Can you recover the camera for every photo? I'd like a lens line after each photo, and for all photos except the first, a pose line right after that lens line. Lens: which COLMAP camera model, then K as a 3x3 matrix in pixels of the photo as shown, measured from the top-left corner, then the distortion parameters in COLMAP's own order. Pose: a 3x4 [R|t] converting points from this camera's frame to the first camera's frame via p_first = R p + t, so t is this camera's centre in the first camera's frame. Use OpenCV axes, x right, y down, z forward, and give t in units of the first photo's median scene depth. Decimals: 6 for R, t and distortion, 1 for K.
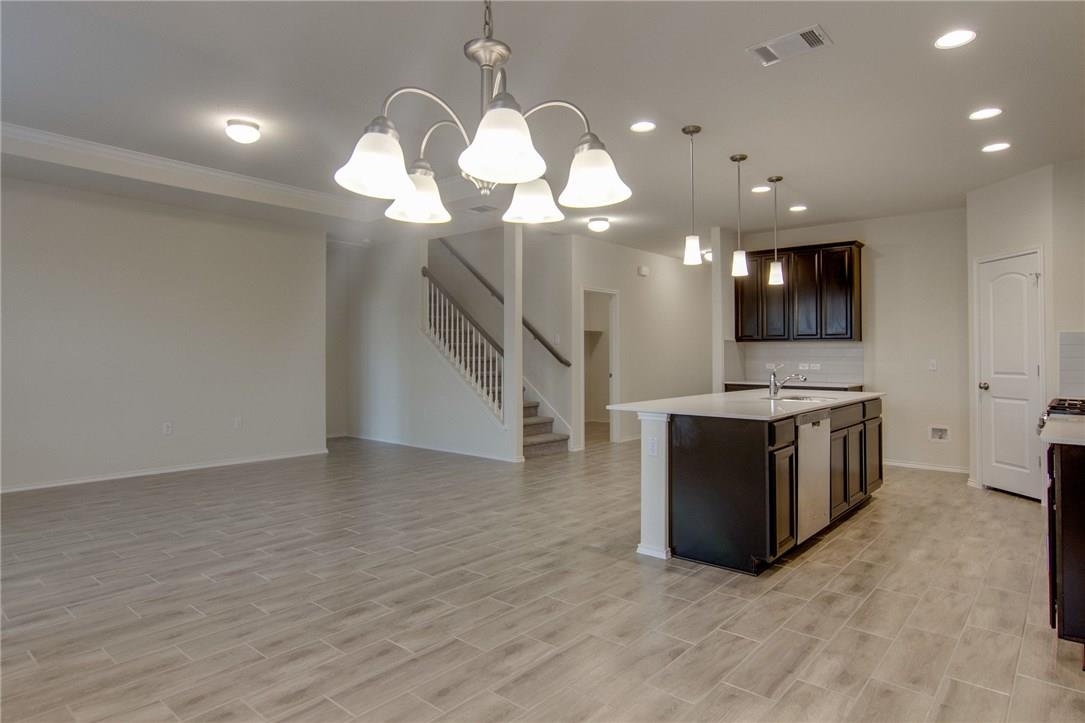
lens RADIAL K [[619.4, 0, 541.3], [0, 619.4, 343.6], [0, 0, 1]] dist [-0.000028, 0.000131]
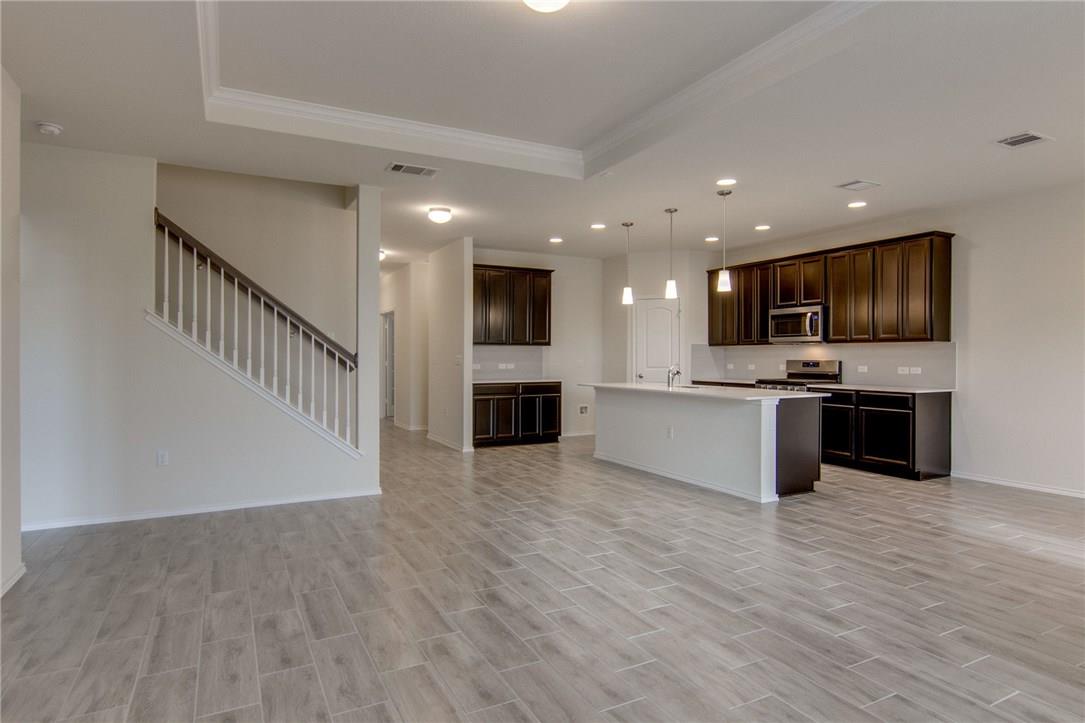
lens RADIAL K [[613.4, 0, 540.4], [0, 613.4, 353.8], [0, 0, 1]] dist [-0.001242, 0.000052]
pose [[0.367729, 0.001204, 0.929932, -0.877565], [-0.016555, 0.999849, 0.005252, 0.007021], [-0.929786, -0.017326, 0.367693, 0.661238]]
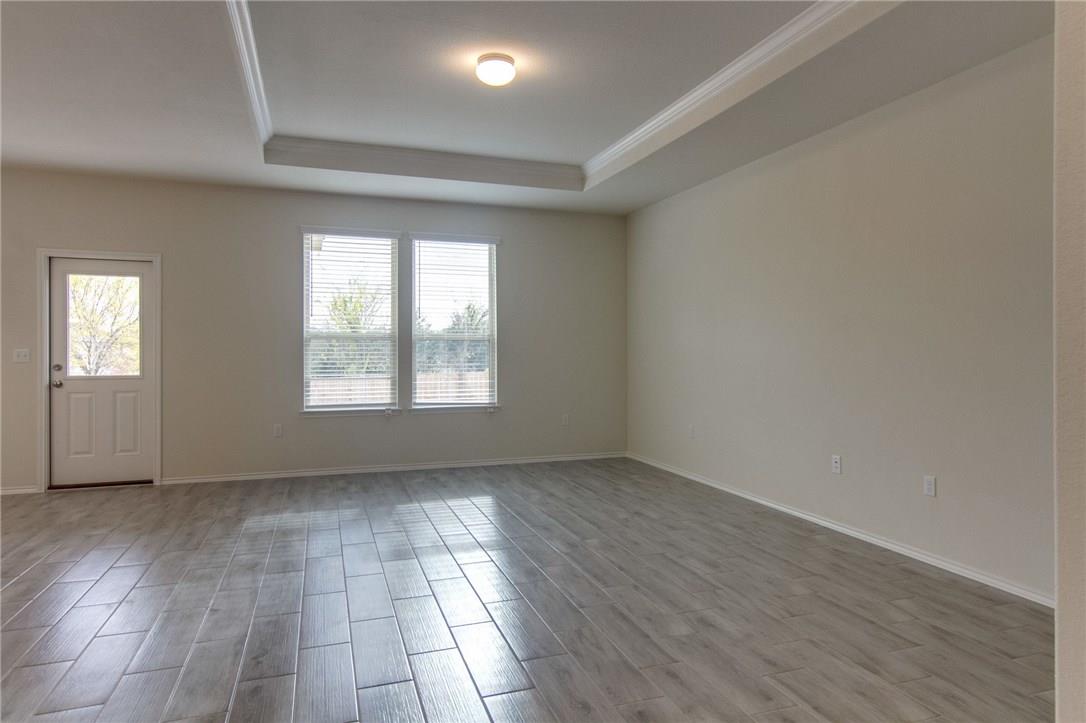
lens RADIAL K [[640.0, 0, 543.2], [0, 640.0, 358.2], [0, 0, 1]] dist [0.004991, 0.002223]
pose [[-0.497606, 0.007659, -0.867369, 0.169576], [0.013509, 0.999908, 0.001080, 0.020751], [0.867298, -0.011180, -0.497664, 1.231019]]
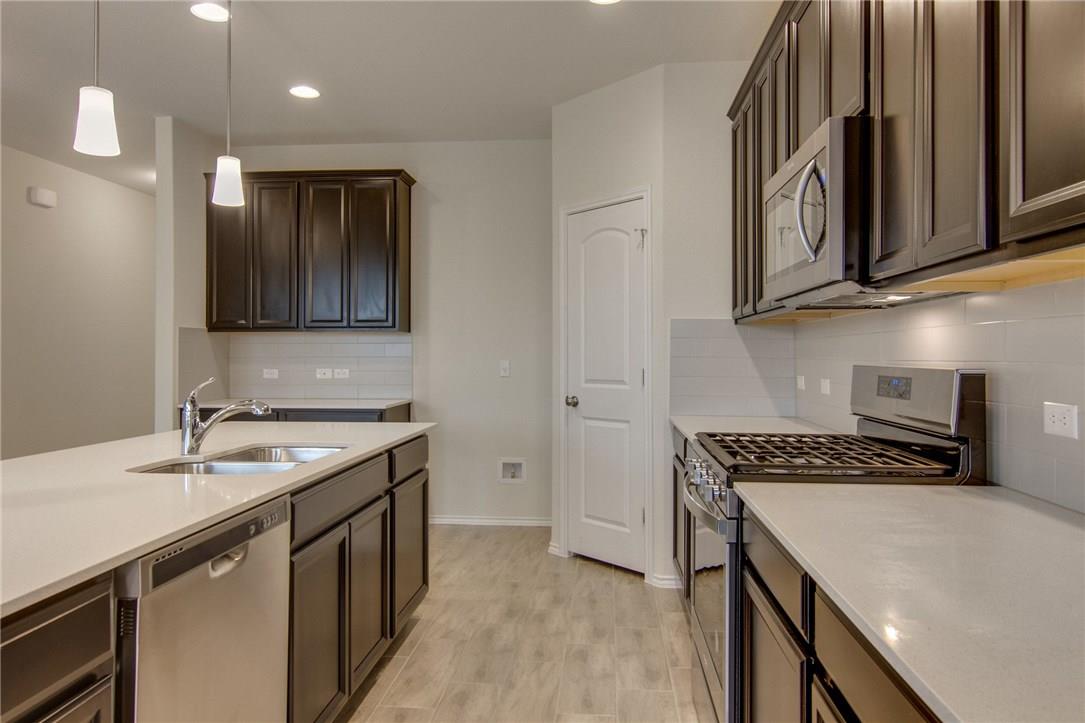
lens RADIAL K [[738.9, 0, 541.6], [0, 738.9, 328.4], [0, 0, 1]] dist [0.006036, 0.001594]
pose [[0.812328, 0.017662, 0.582933, 0.233142], [-0.007899, 0.999783, -0.019285, 0.006871], [-0.583147, 0.011062, 0.812291, 0.385846]]
